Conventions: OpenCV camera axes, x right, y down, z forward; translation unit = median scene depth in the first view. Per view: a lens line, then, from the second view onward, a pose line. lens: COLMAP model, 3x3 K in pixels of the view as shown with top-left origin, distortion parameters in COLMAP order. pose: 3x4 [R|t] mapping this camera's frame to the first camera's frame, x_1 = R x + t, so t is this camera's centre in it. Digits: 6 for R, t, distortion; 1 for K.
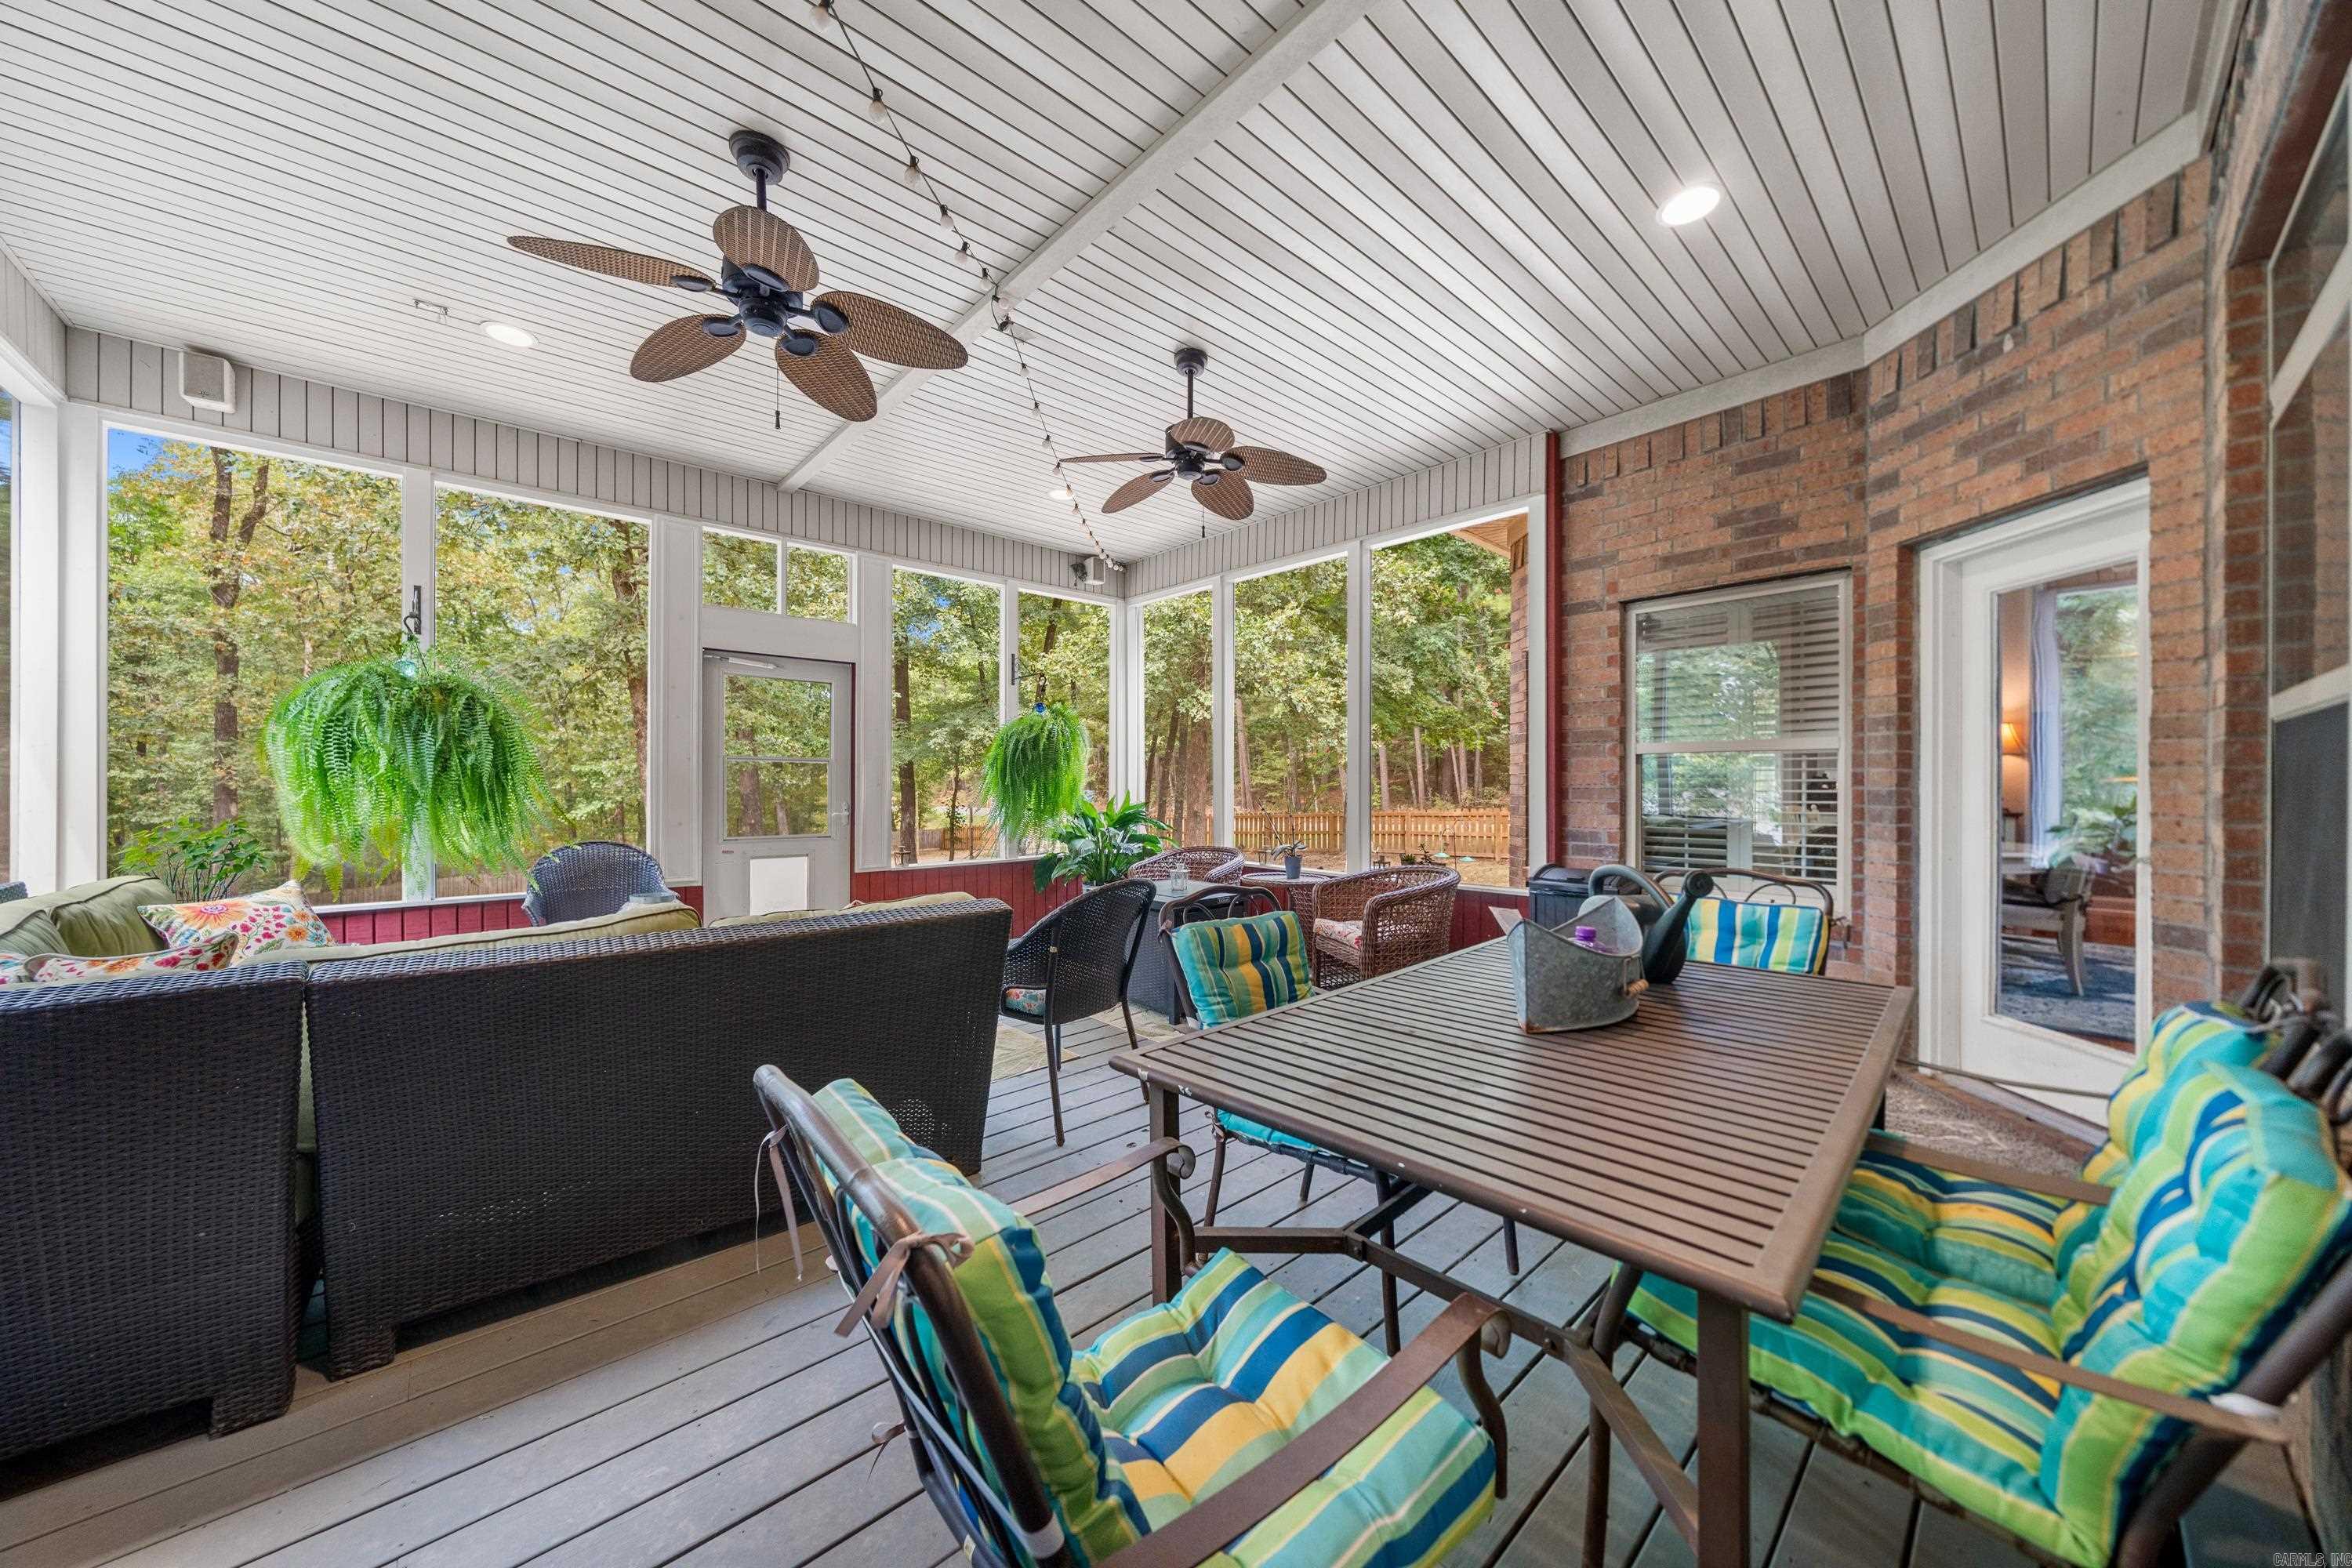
lens RADIAL K [[823.3, 0, 1184.2], [0, 823.3, 786.3], [0, 0, 1]] dist [-0.002647, 0.000343]
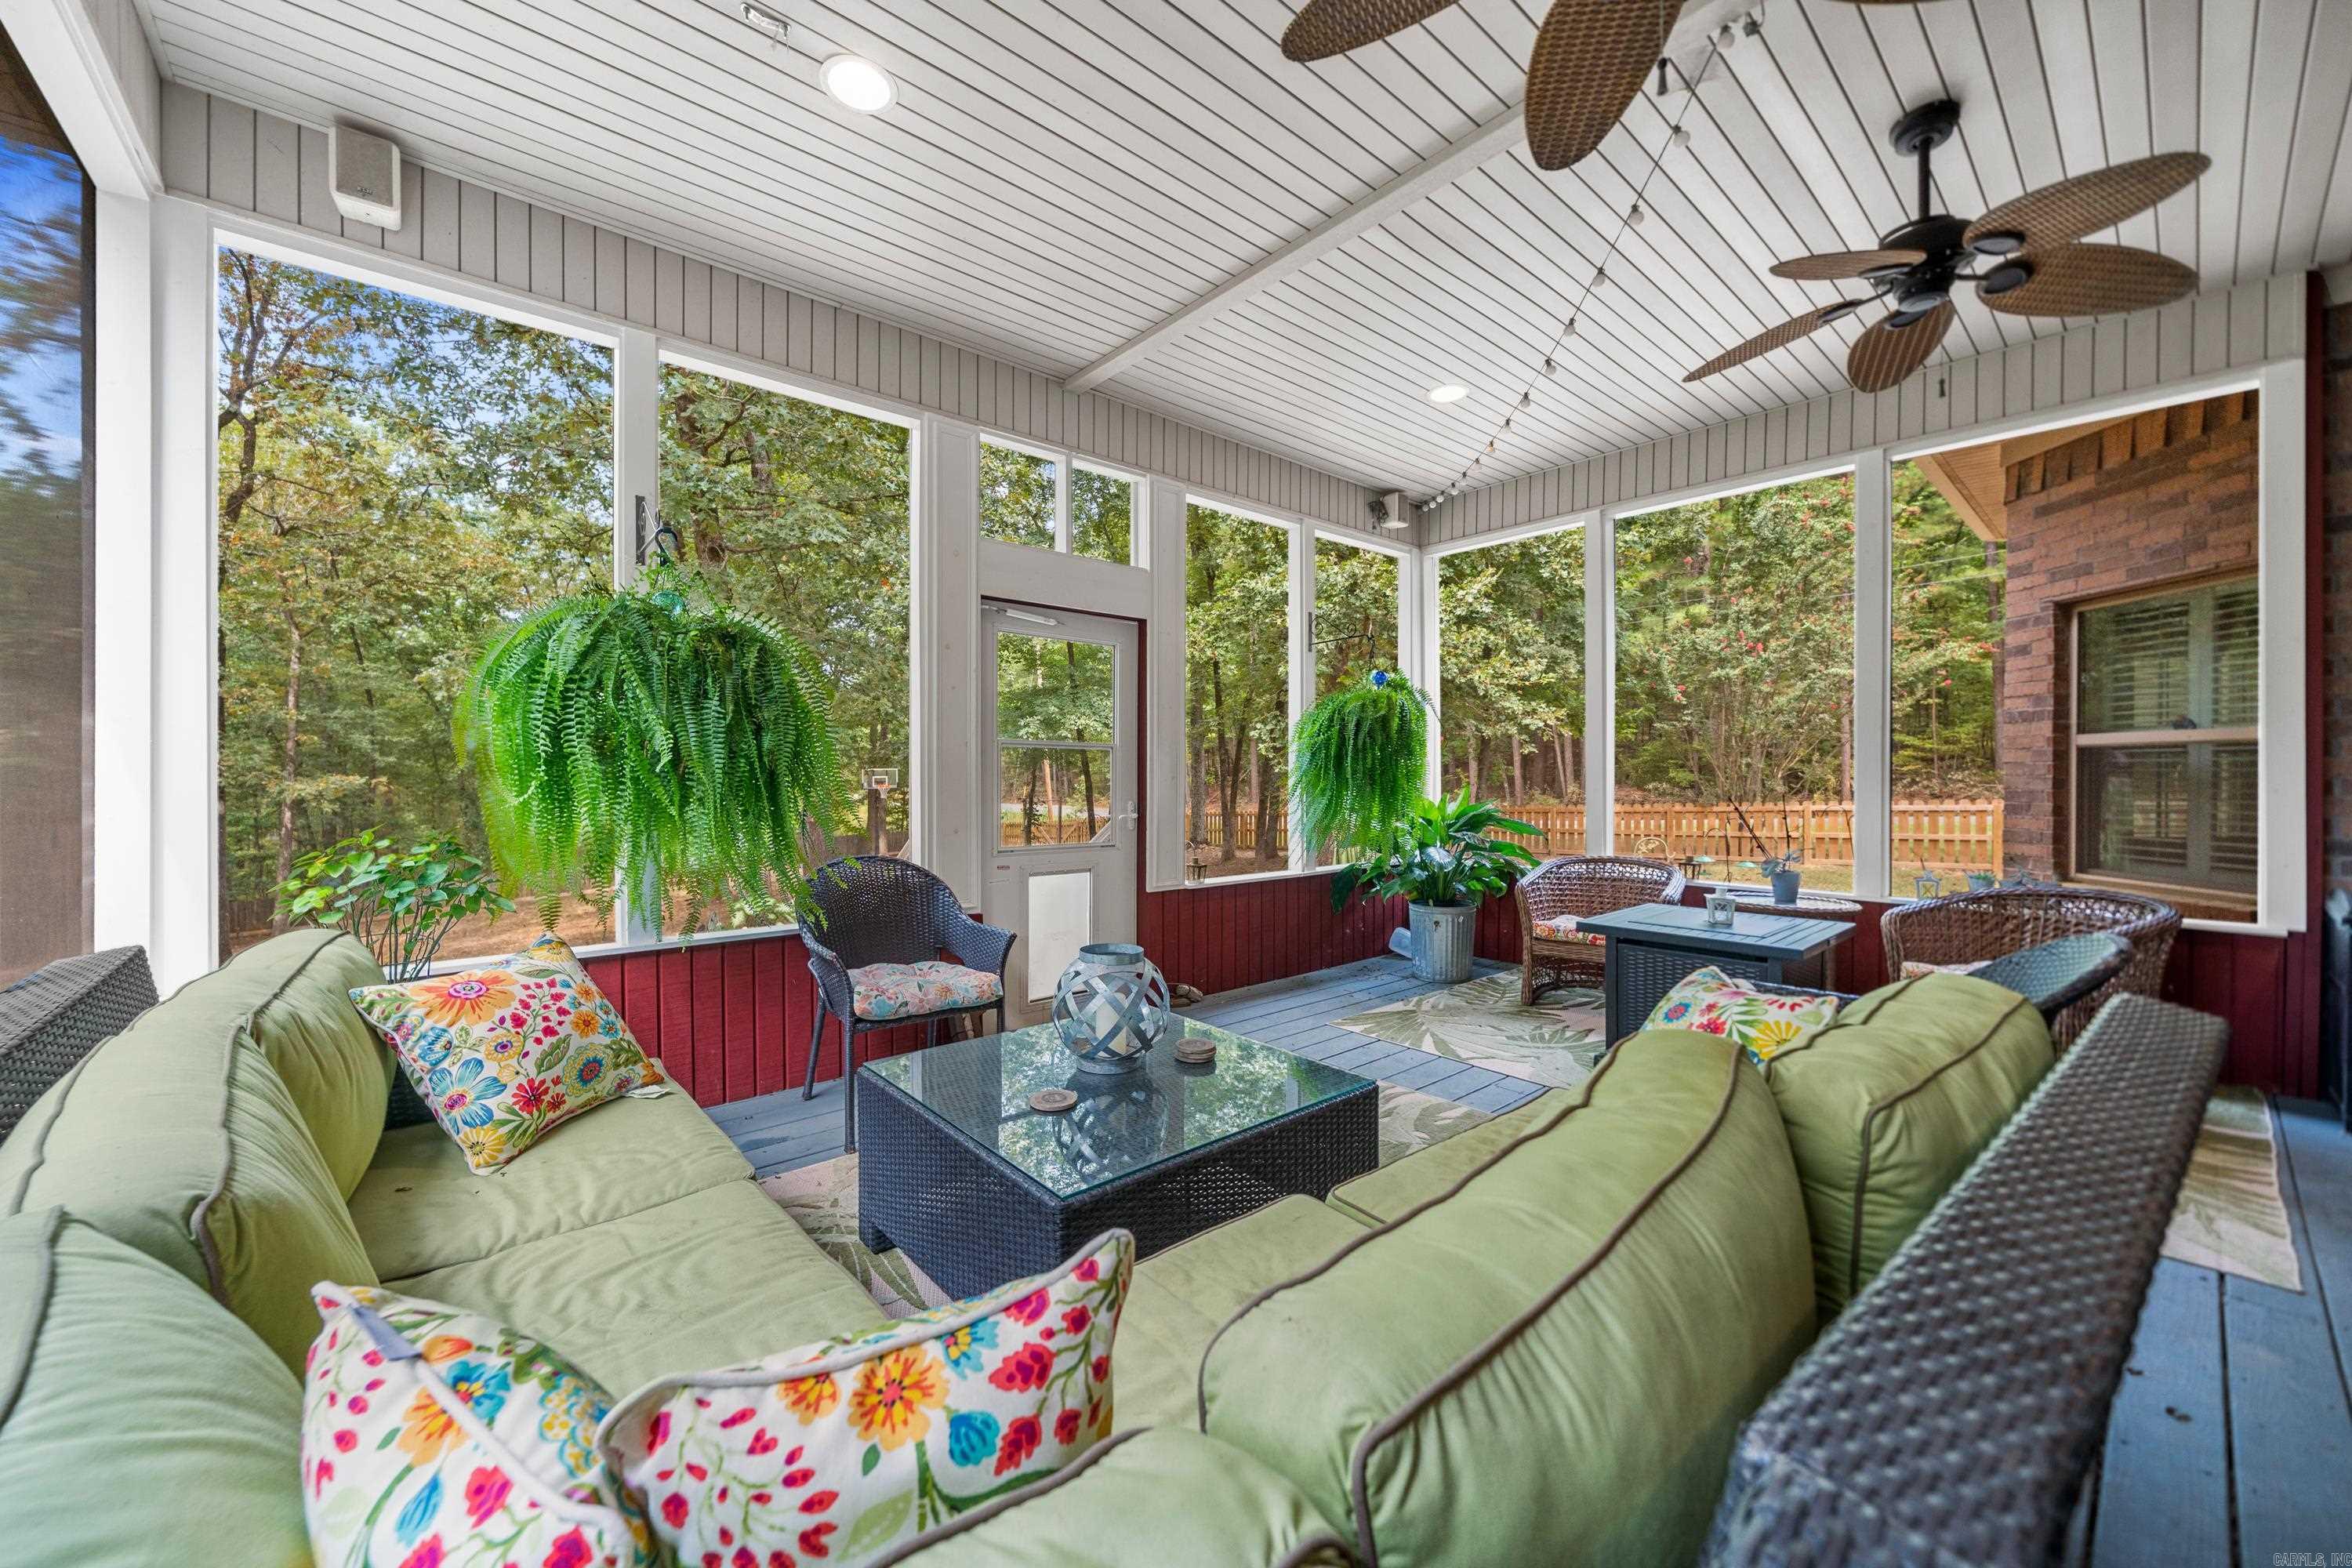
lens RADIAL K [[823.3, 0, 1169.7], [0, 823.3, 781.4], [0, 0, 1]] dist [-0.002647, 0.000343]
pose [[0.999932, -0.002112, 0.011505, -0.491672], [0.002103, 0.999997, 0.000764, 0.000918], [-0.011506, -0.000740, 0.999934, 0.291492]]
